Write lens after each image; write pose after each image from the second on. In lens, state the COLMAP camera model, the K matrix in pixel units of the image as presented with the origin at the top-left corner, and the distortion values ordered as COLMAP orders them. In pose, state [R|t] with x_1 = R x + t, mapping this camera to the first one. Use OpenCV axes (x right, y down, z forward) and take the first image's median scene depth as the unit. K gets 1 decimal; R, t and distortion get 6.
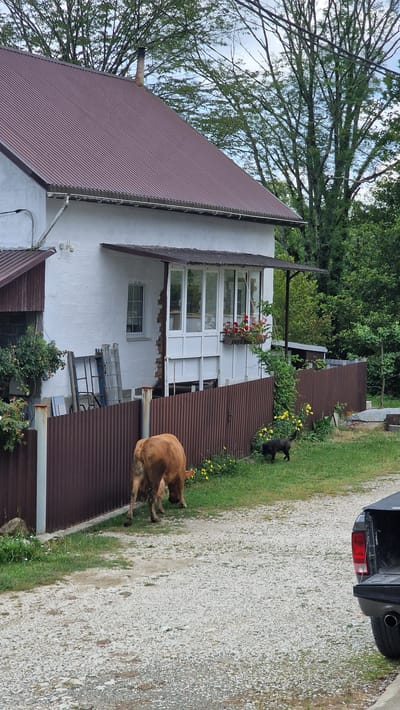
lens RADIAL K [[1492.9, 0, 196.5], [0, 1492.9, 357.7], [0, 0, 1]] dist [-0.007470, 0.000000]
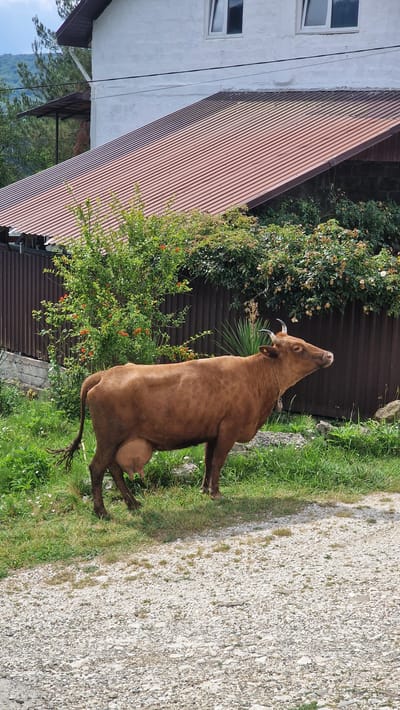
lens RADIAL K [[1492.9, 0, 209.5], [0, 1492.9, 385.6], [0, 0, 1]] dist [-0.007470, 0.000000]
pose [[0.964758, 0.061846, -0.255769, -0.010436], [-0.039429, 0.994990, 0.091870, 0.020943], [0.260169, -0.078547, 0.962363, 0.145495]]
